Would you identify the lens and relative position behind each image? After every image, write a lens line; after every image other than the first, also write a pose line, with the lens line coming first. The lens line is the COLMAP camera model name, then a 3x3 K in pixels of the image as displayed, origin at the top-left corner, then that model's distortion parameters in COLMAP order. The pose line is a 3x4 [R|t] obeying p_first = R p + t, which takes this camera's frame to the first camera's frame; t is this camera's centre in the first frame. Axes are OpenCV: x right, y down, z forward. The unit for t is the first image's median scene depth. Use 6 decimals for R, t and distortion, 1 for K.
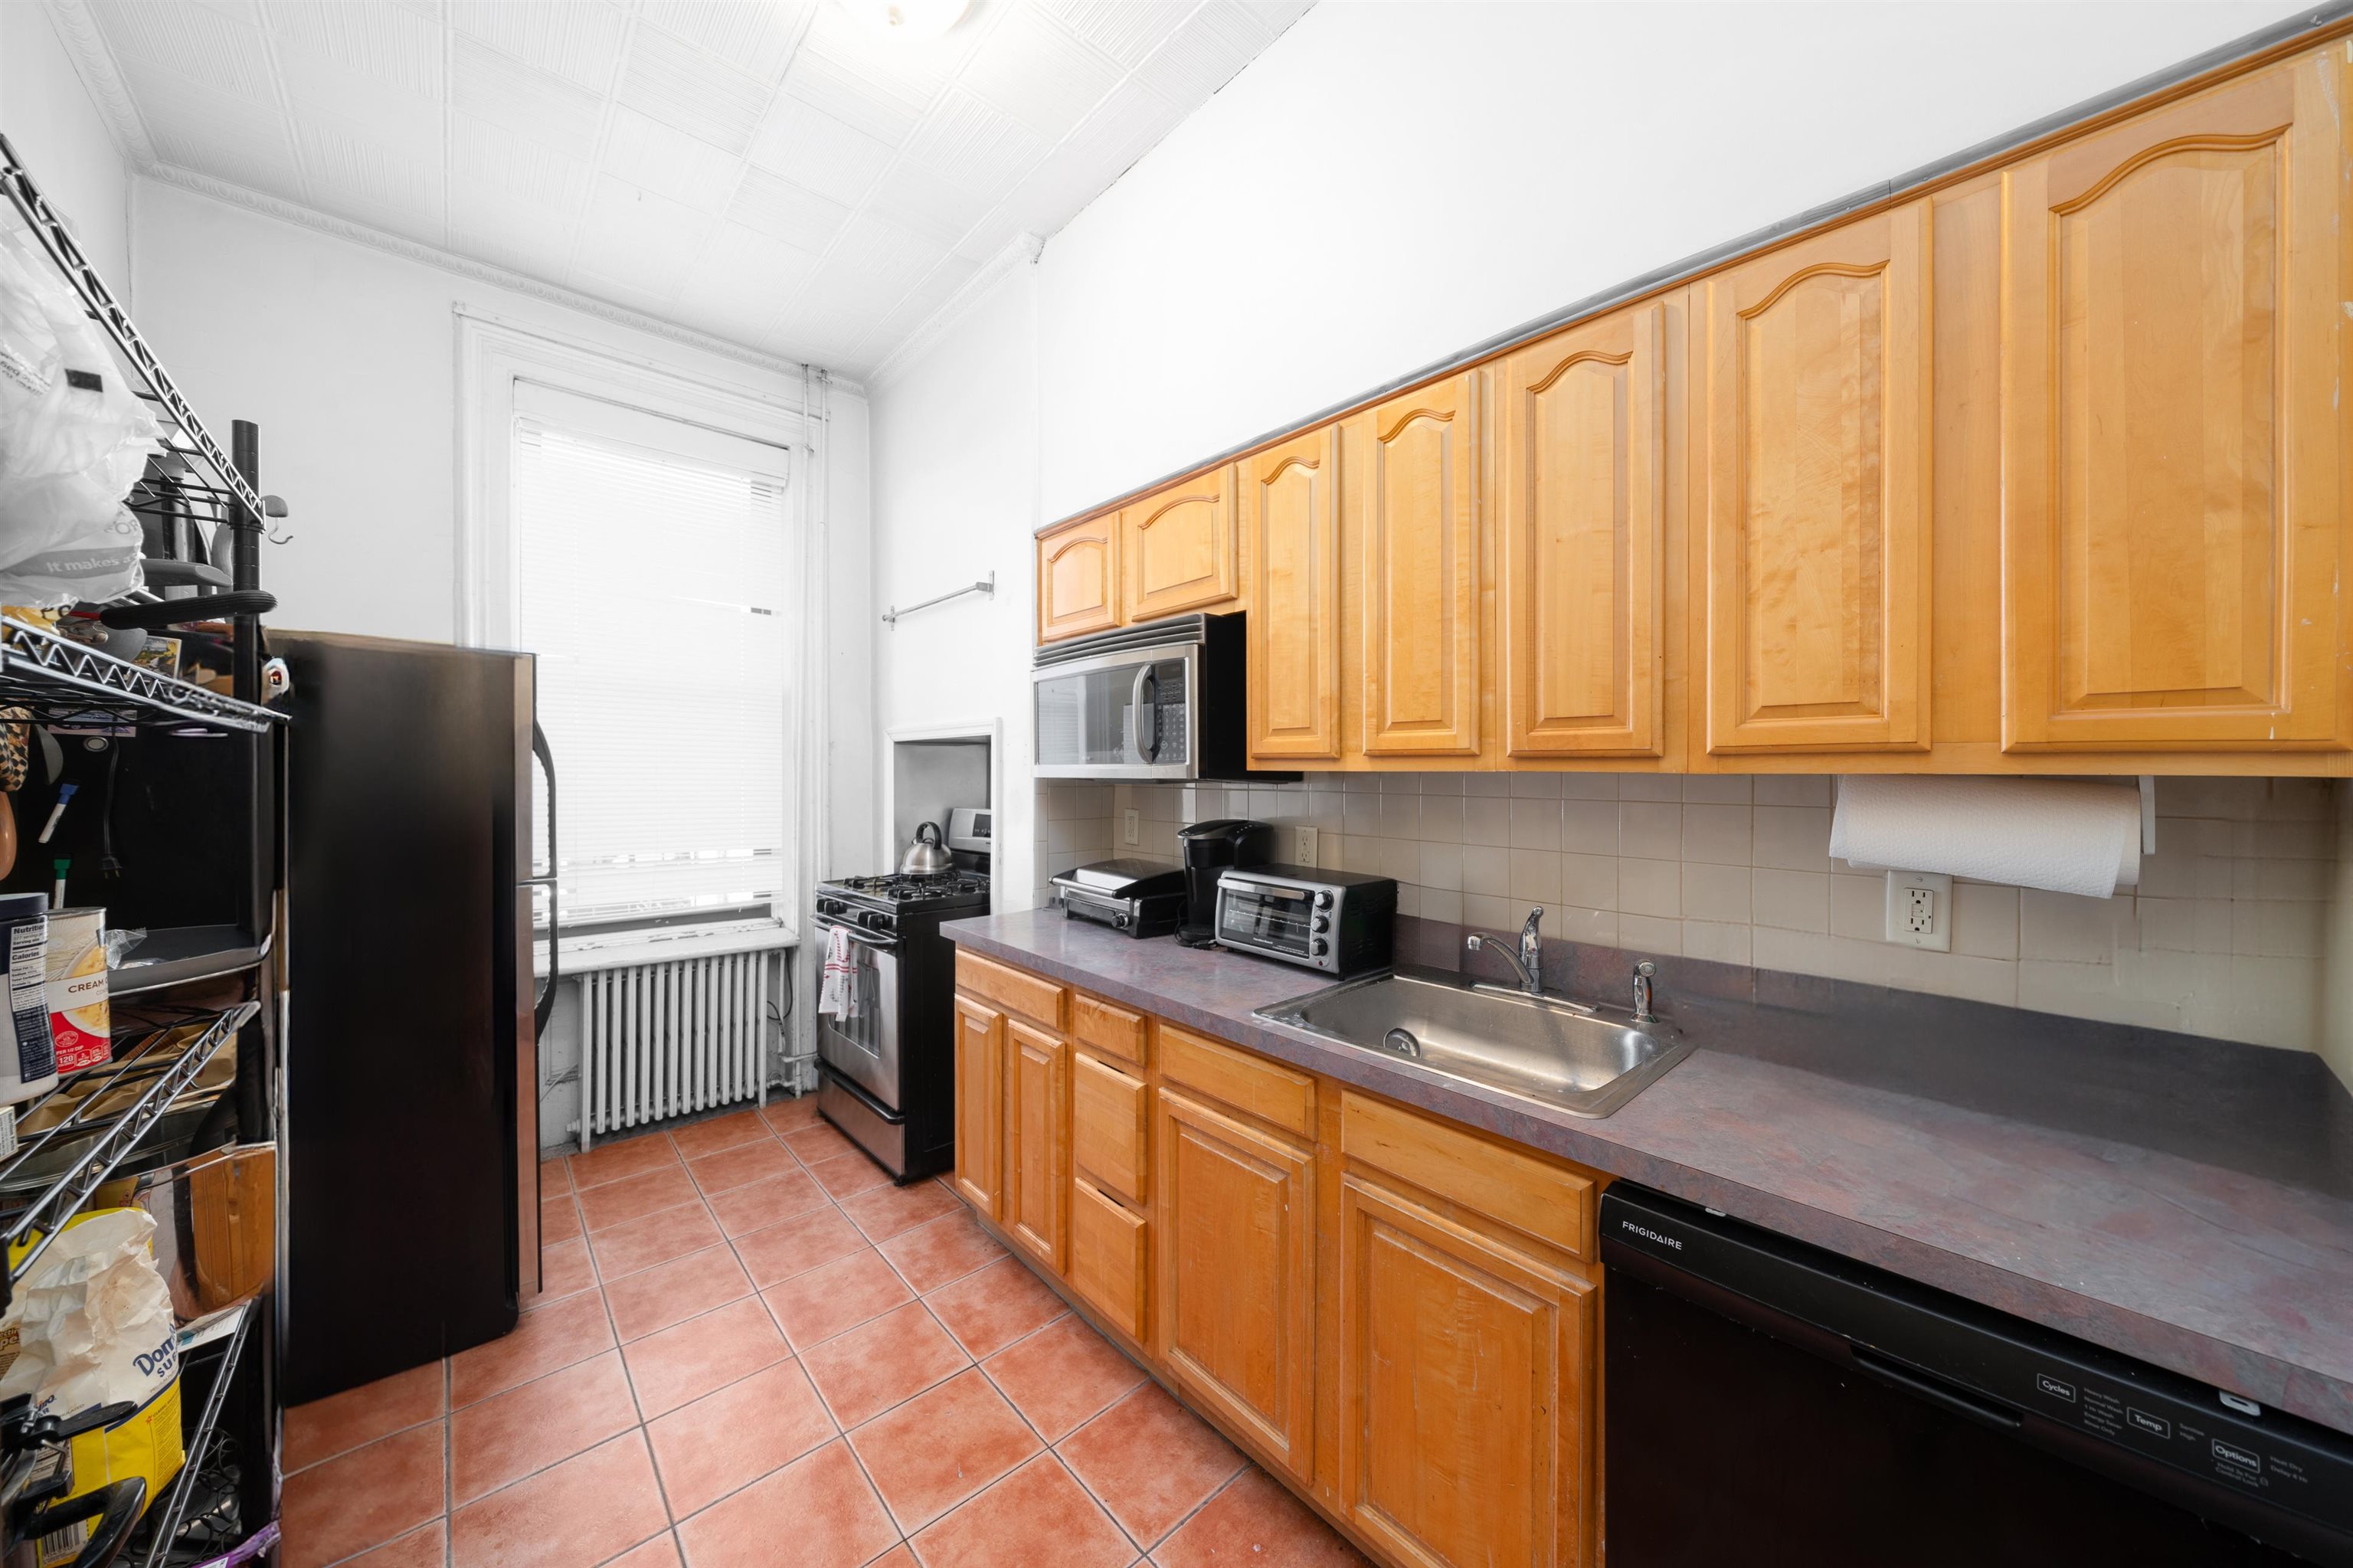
lens RADIAL K [[802.8, 0, 1188.7], [0, 802.8, 784.4], [0, 0, 1]] dist [-0.006068, 0.000132]
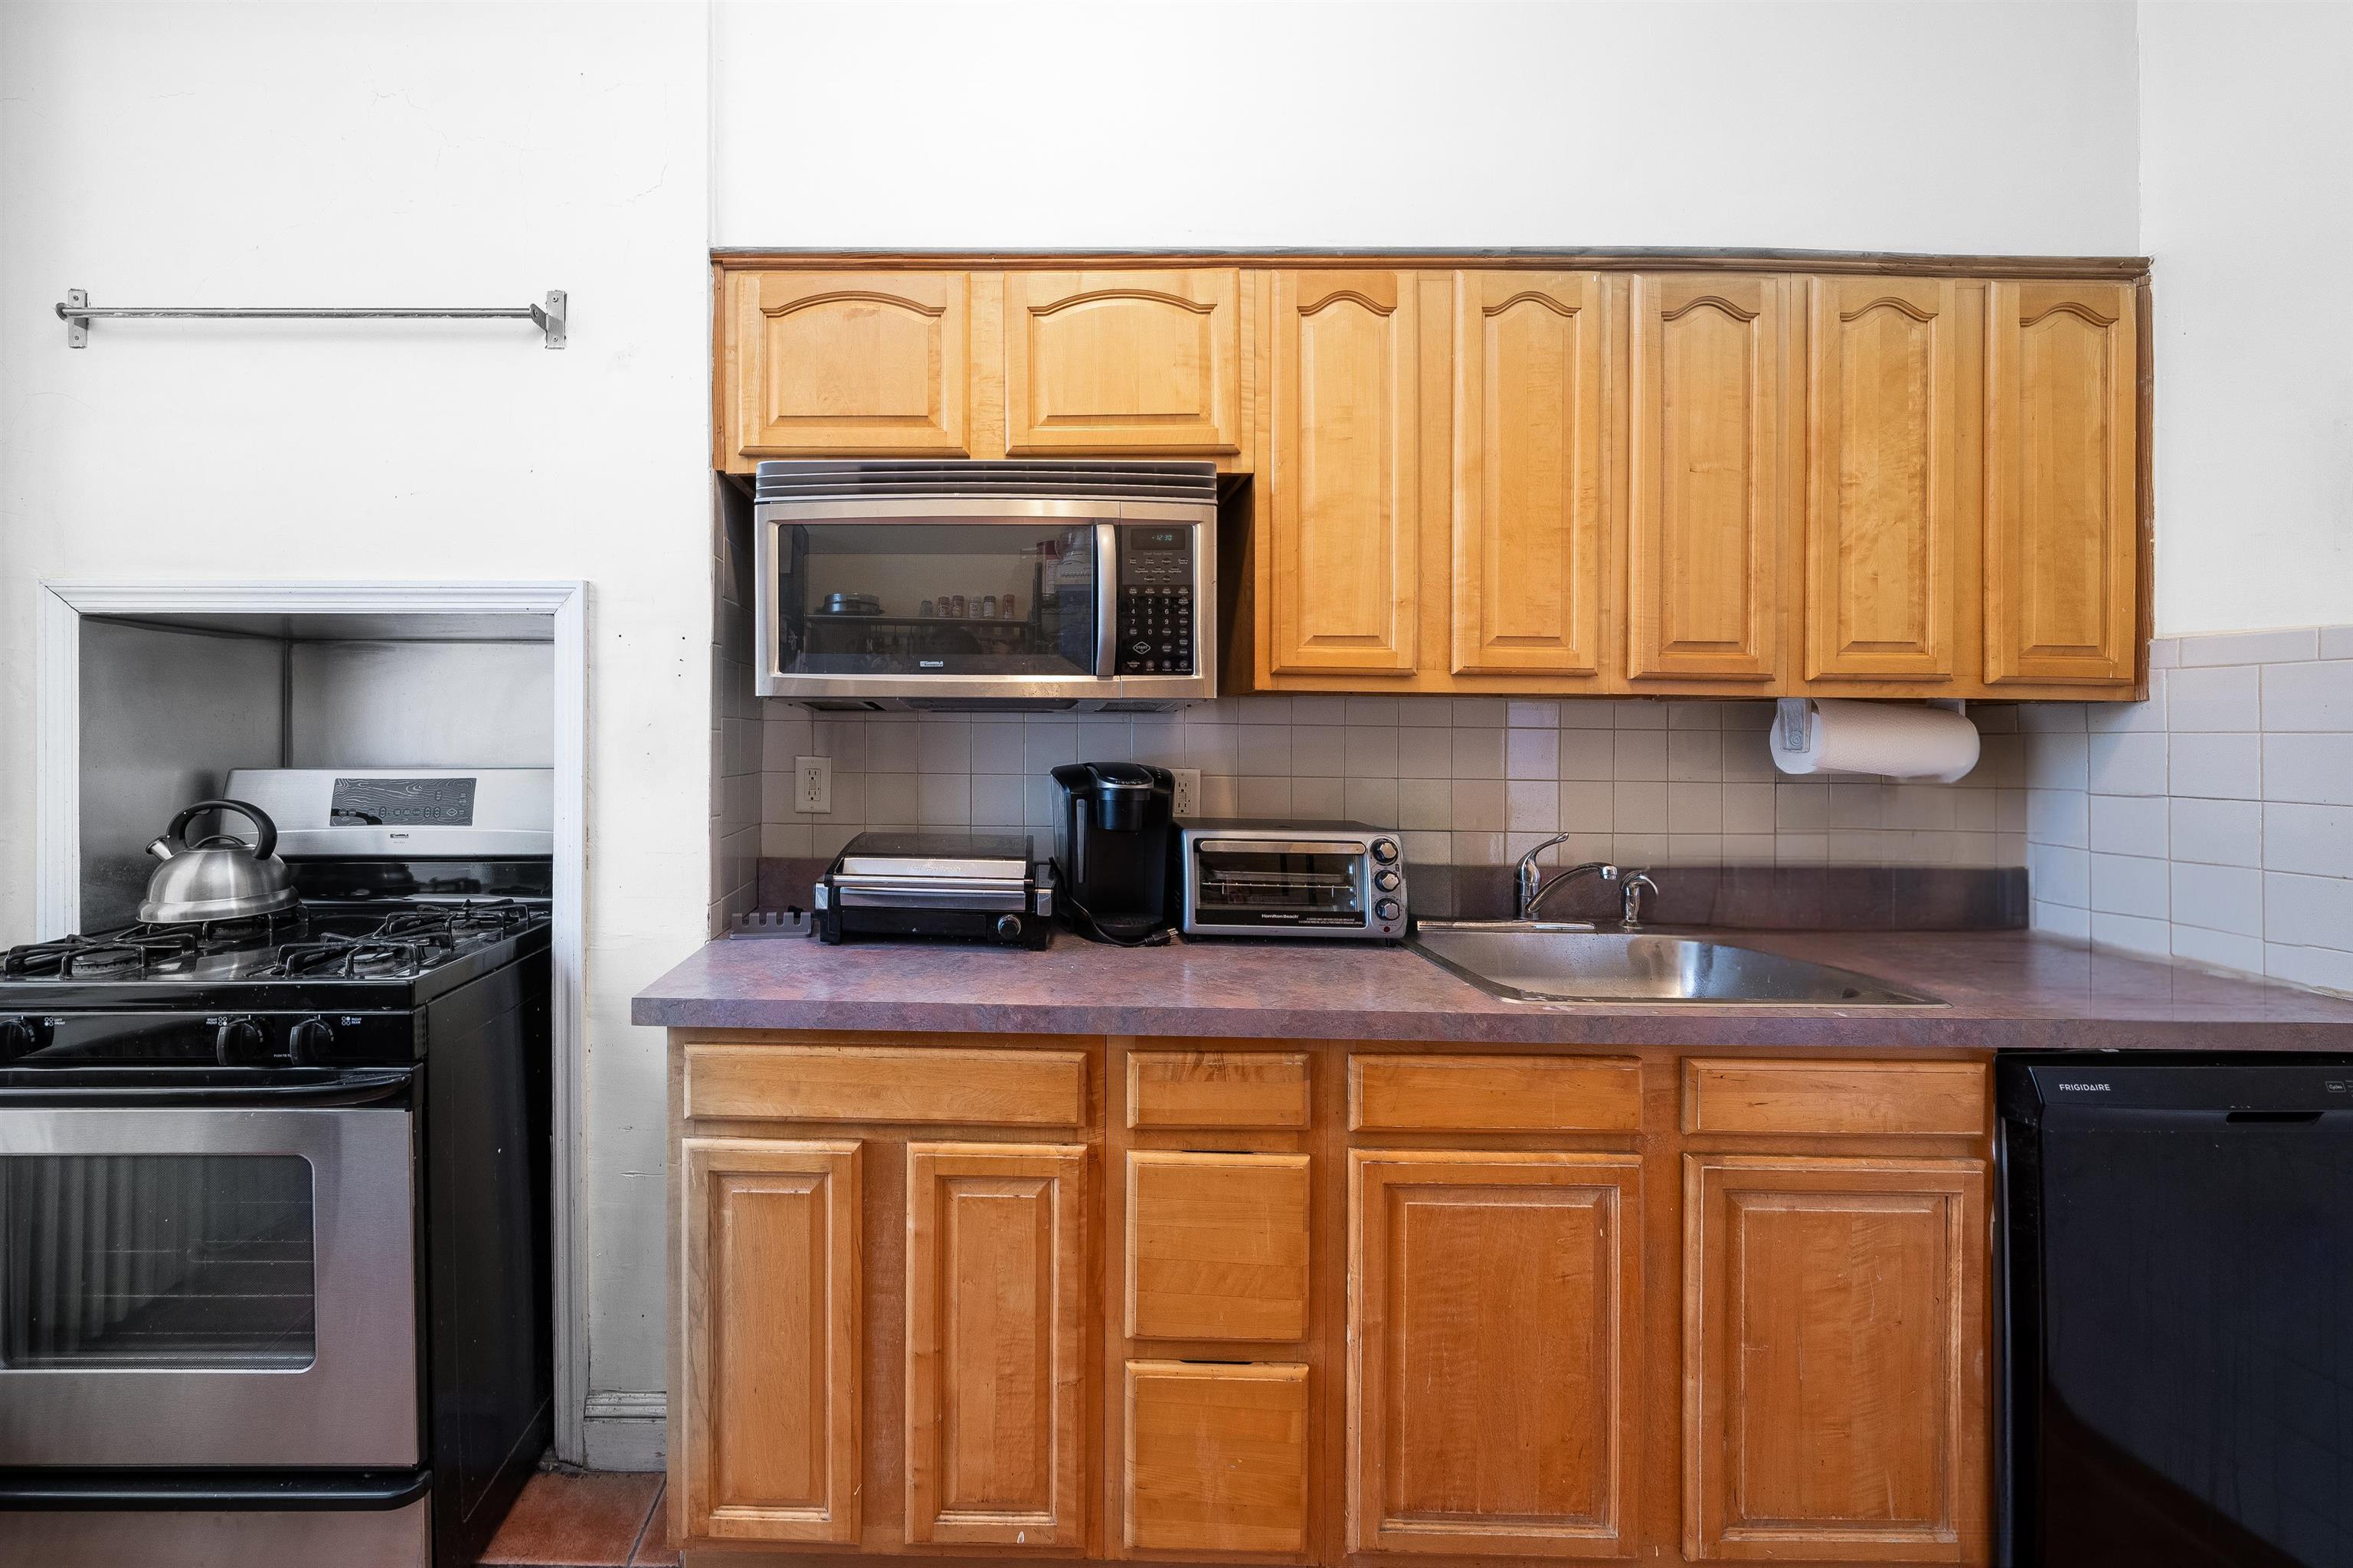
lens RADIAL K [[802.8, 0, 1070.9], [0, 802.8, 757.9], [0, 0, 1]] dist [-0.006068, 0.000132]
pose [[0.680529, -0.005474, 0.732701, -0.563207], [0.004097, 0.999985, 0.003665, 0.039935], [-0.732710, 0.000508, 0.680541, 0.593563]]
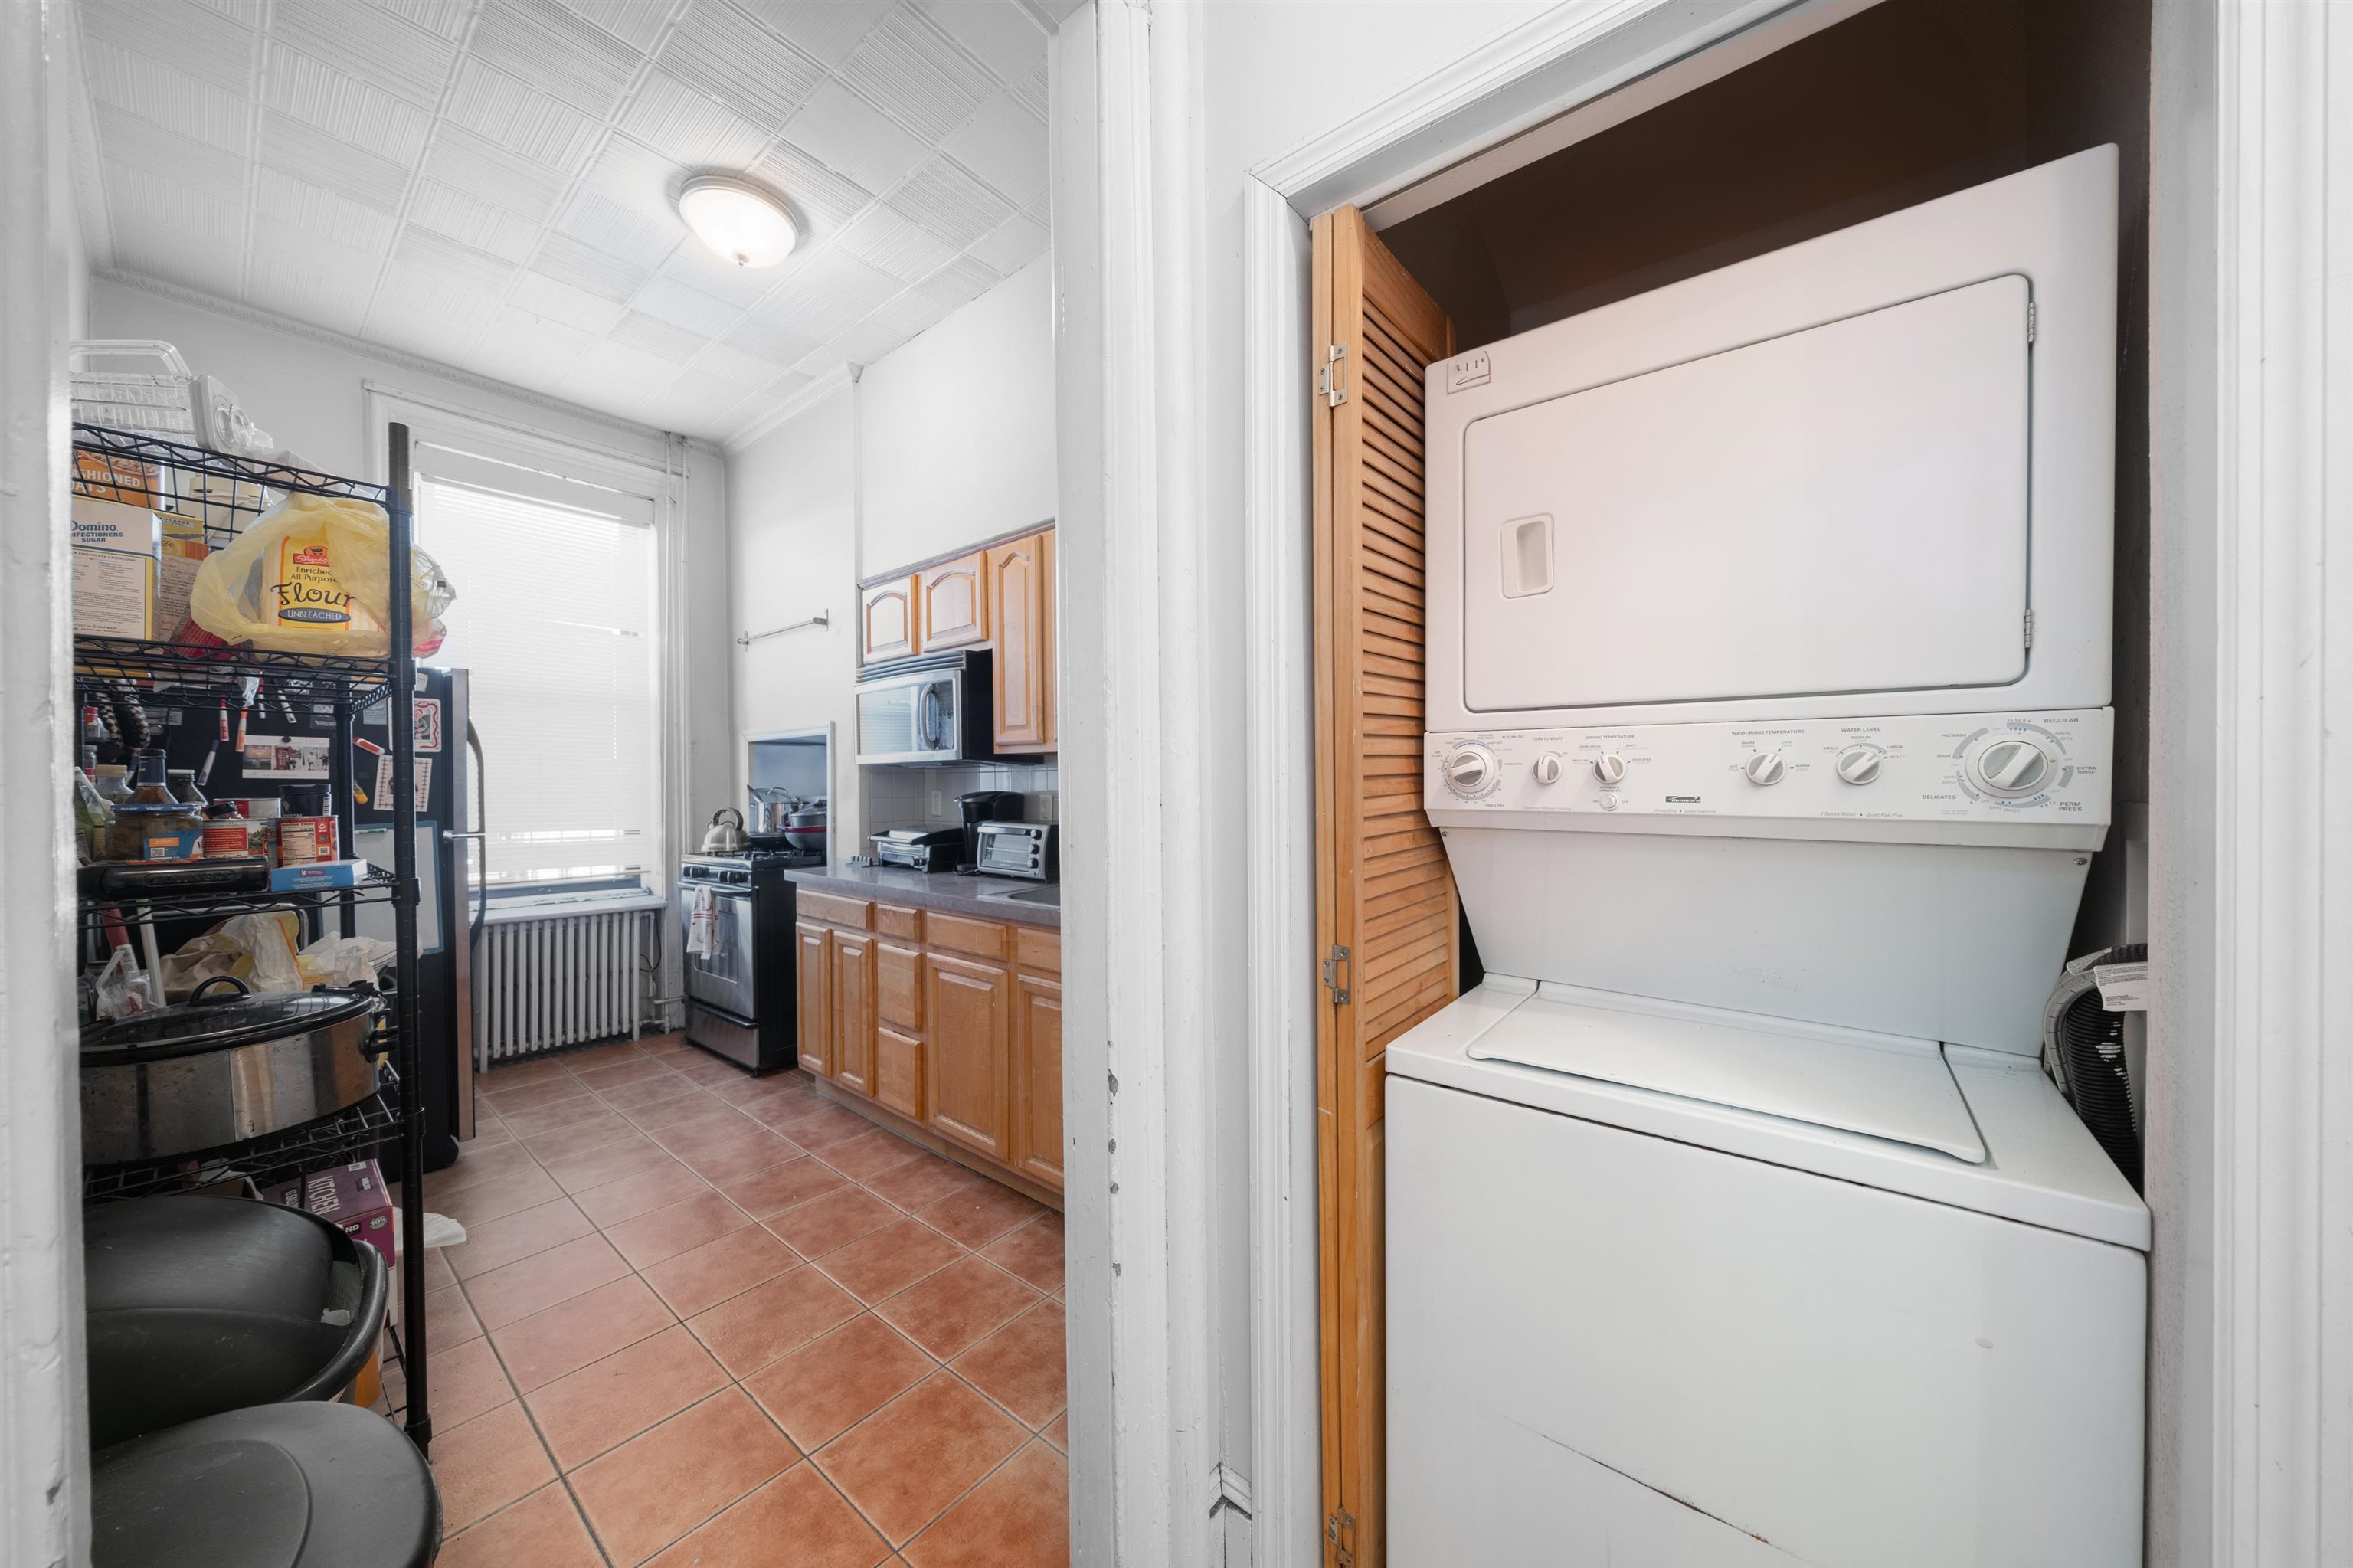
lens RADIAL K [[802.8, 0, 1183.4], [0, 802.8, 803.1], [0, 0, 1]] dist [-0.006068, 0.000132]
pose [[0.989849, -0.007908, 0.141900, 0.198861], [0.007438, 0.999965, 0.003842, 0.068620], [-0.141926, -0.002748, 0.989874, -0.522373]]
